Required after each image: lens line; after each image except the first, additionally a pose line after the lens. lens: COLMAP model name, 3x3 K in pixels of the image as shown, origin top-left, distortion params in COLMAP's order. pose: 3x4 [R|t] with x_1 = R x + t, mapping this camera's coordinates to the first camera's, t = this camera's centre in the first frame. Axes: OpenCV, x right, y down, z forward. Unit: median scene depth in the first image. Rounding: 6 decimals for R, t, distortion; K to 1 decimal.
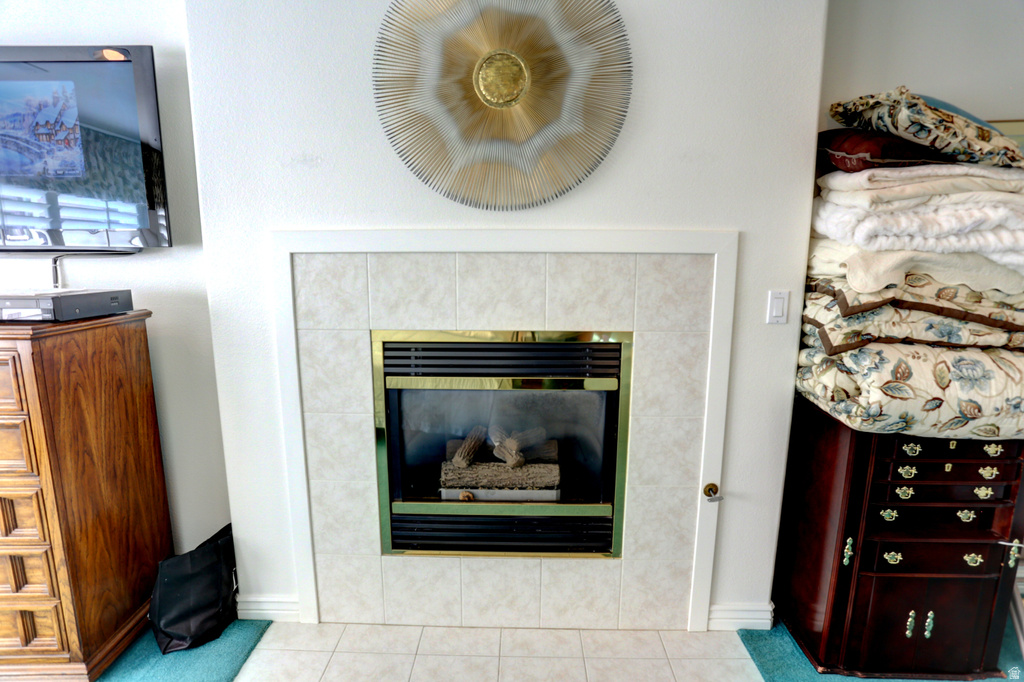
lens RADIAL K [[496.2, 0, 512.0], [0, 496.2, 341.0], [0, 0, 1]] dist [-0.067058, 0.028872]
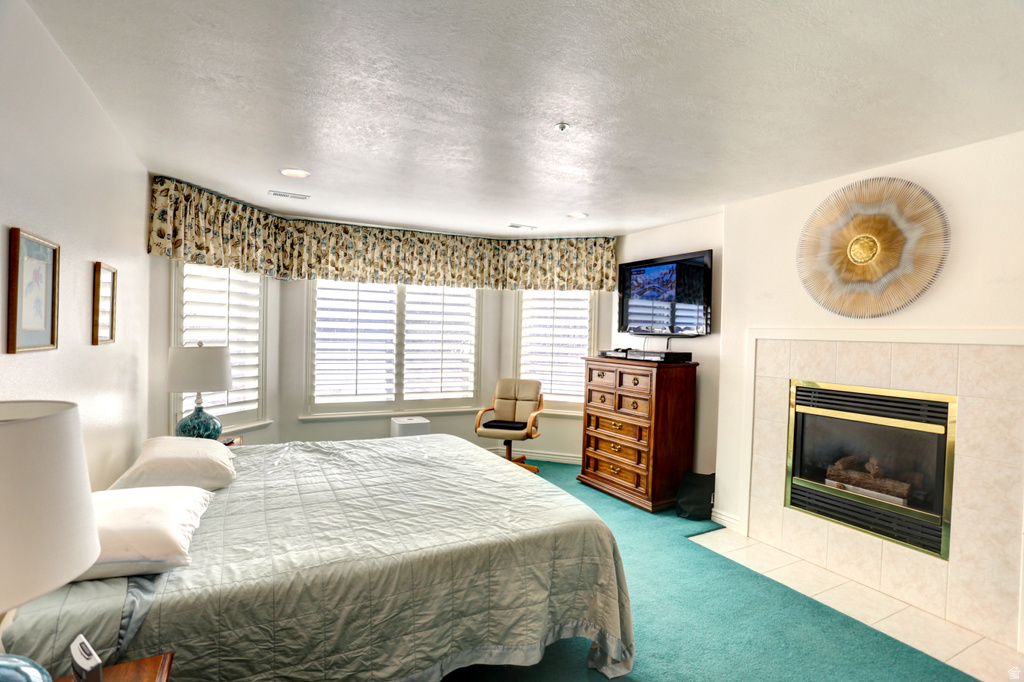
lens RADIAL K [[496.2, 0, 512.0], [0, 496.2, 341.0], [0, 0, 1]] dist [-0.067058, 0.028872]
pose [[0.480340, 0.023132, -0.876777, 0.861562], [-0.172150, 0.982694, -0.068385, 0.148773], [0.860022, 0.183785, 0.476010, -0.876986]]
